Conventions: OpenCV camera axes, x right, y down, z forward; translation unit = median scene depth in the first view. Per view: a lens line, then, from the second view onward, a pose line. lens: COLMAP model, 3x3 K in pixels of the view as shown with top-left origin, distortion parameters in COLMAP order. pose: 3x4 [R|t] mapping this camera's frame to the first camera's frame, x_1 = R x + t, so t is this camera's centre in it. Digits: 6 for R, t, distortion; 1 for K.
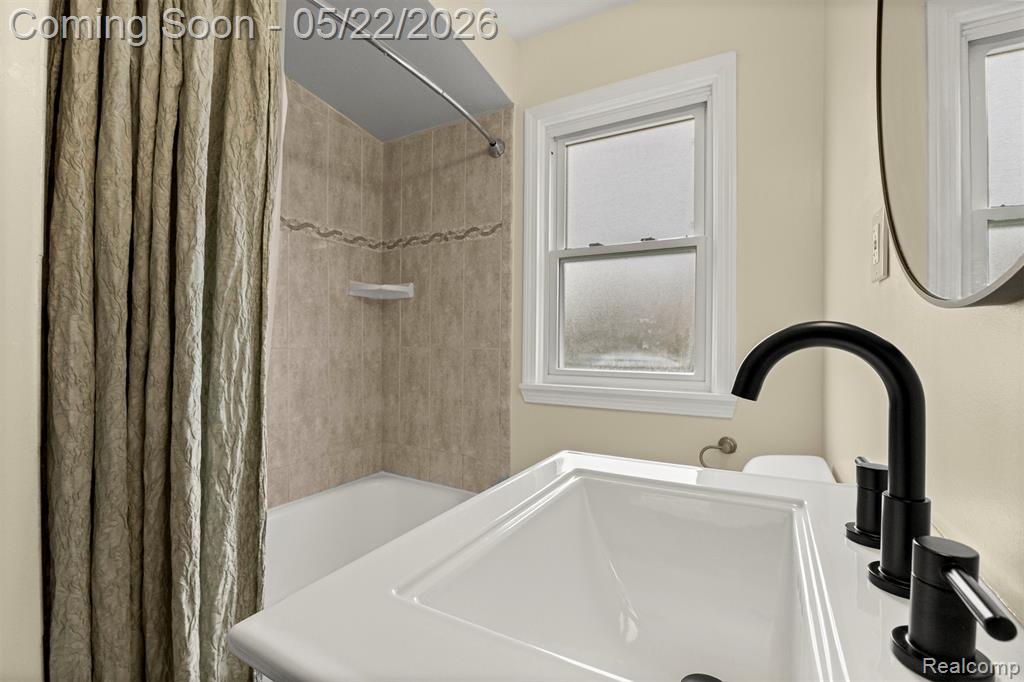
lens RADIAL K [[449.8, 0, 514.9], [0, 449.8, 339.3], [0, 0, 1]] dist [-0.024629, 0.000490]
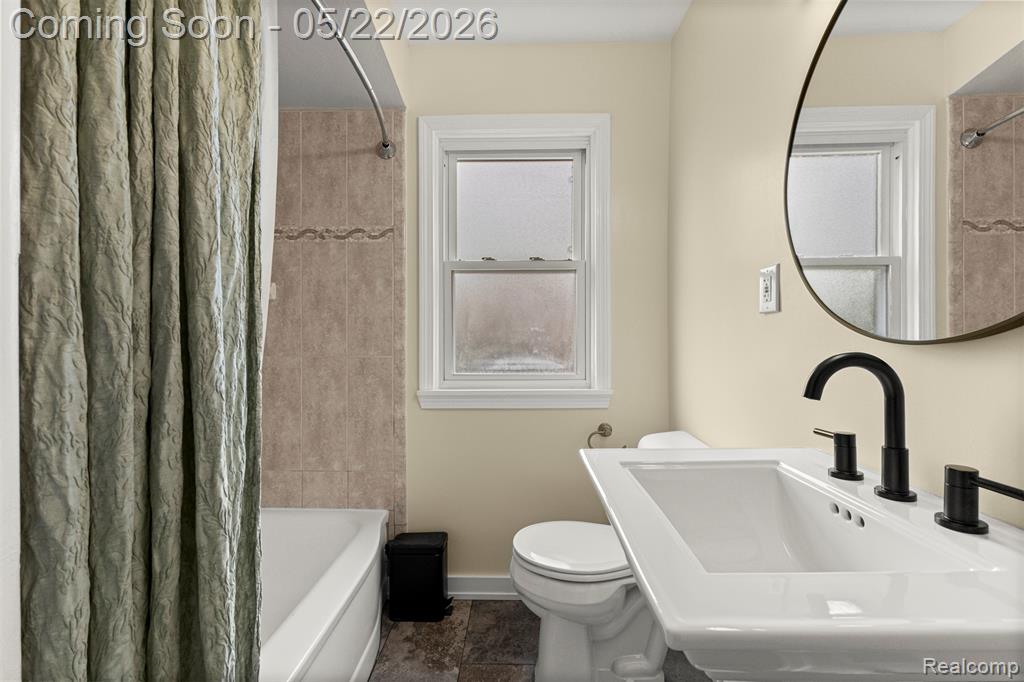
lens RADIAL K [[442.1, 0, 514.9], [0, 442.1, 337.3], [0, 0, 1]] dist [0.012736, -0.004966]
pose [[0.877593, -0.008765, 0.479327, -0.274066], [0.007530, 0.999962, 0.004498, -0.024180], [-0.479348, -0.000338, 0.877625, 0.027139]]
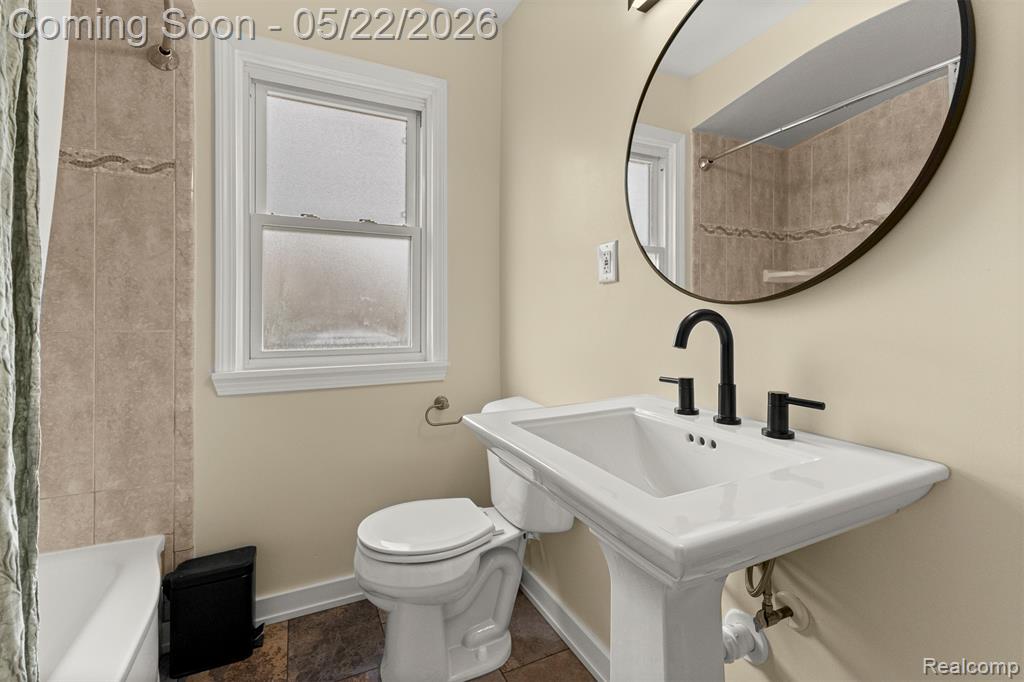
lens RADIAL K [[451.4, 0, 512.0], [0, 451.4, 314.2], [0, 0, 1]] dist [0.008911, -0.000366]
pose [[0.569620, -0.001931, 0.821906, -0.347836], [0.004036, 0.999992, -0.000448, -0.003682], [-0.821898, 0.003572, 0.569624, 0.113752]]
